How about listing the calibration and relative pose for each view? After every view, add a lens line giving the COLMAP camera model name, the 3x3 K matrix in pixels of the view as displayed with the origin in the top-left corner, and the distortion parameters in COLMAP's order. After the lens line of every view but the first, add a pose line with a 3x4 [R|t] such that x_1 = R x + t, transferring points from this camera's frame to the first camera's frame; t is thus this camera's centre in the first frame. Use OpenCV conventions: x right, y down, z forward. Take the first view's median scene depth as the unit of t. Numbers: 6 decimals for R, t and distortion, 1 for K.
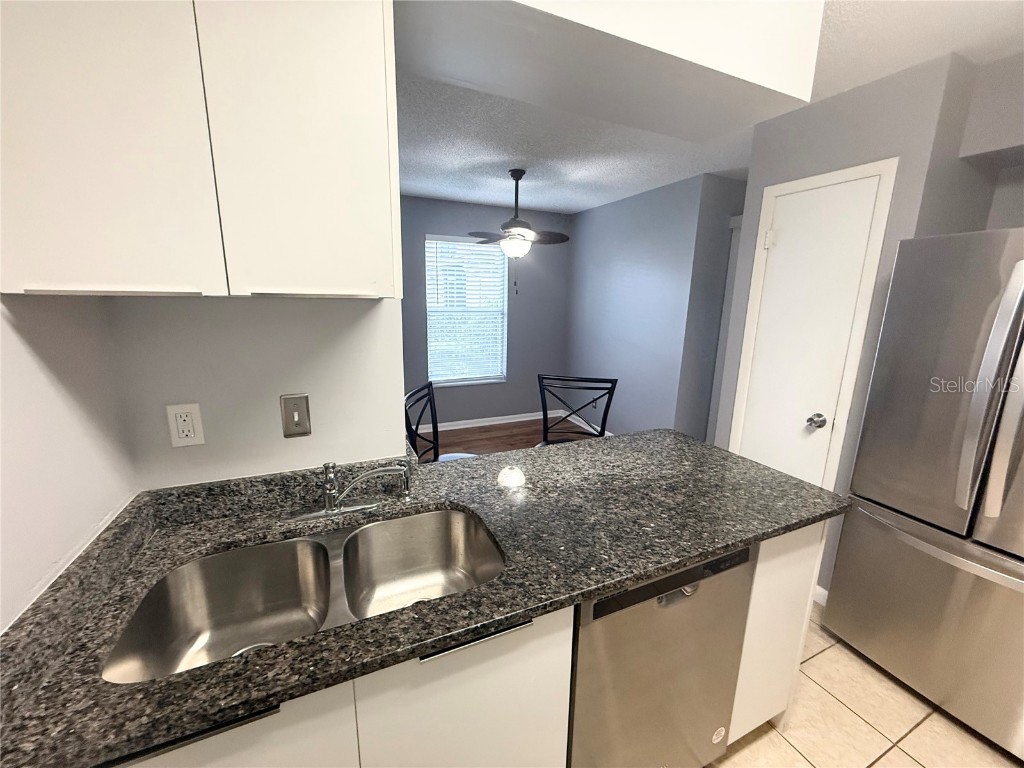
lens RADIAL K [[409.0, 0, 511.8], [0, 409.0, 389.3], [0, 0, 1]] dist [0.002721, -0.000708]
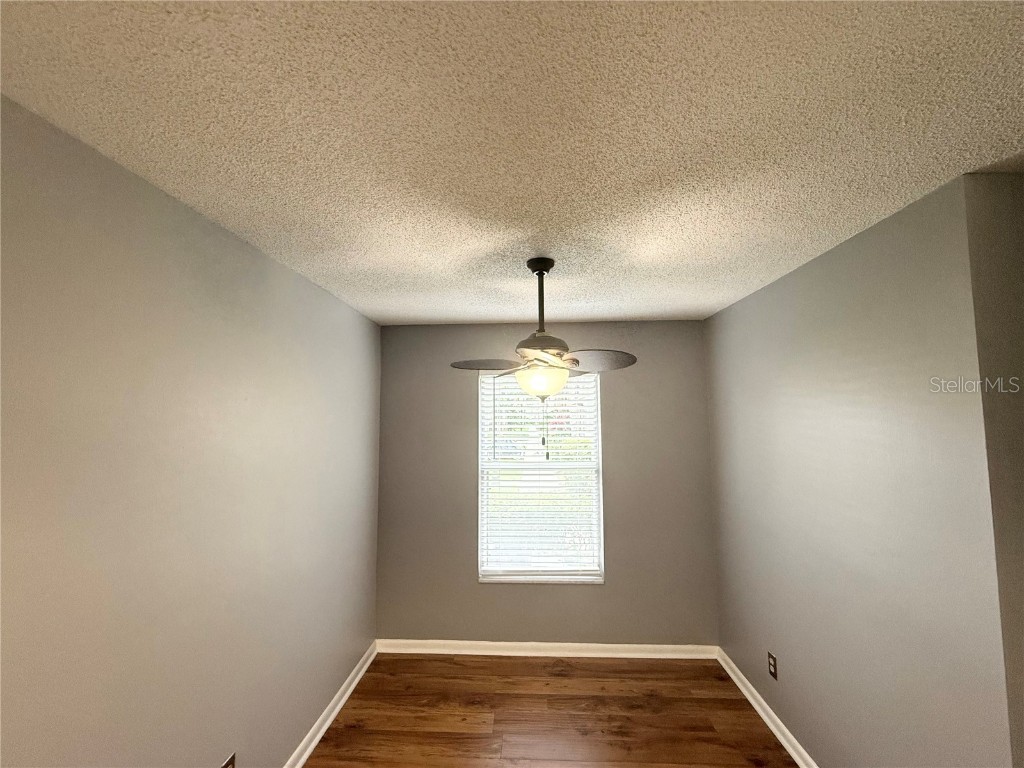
lens RADIAL K [[409.0, 0, 513.6], [0, 409.0, 383.1], [0, 0, 1]] dist [0.002721, -0.000708]
pose [[0.898595, -0.048526, -0.436088, 0.222537], [-0.090965, 0.951671, -0.293338, -0.170242], [0.429247, 0.303261, 0.850752, 0.492794]]
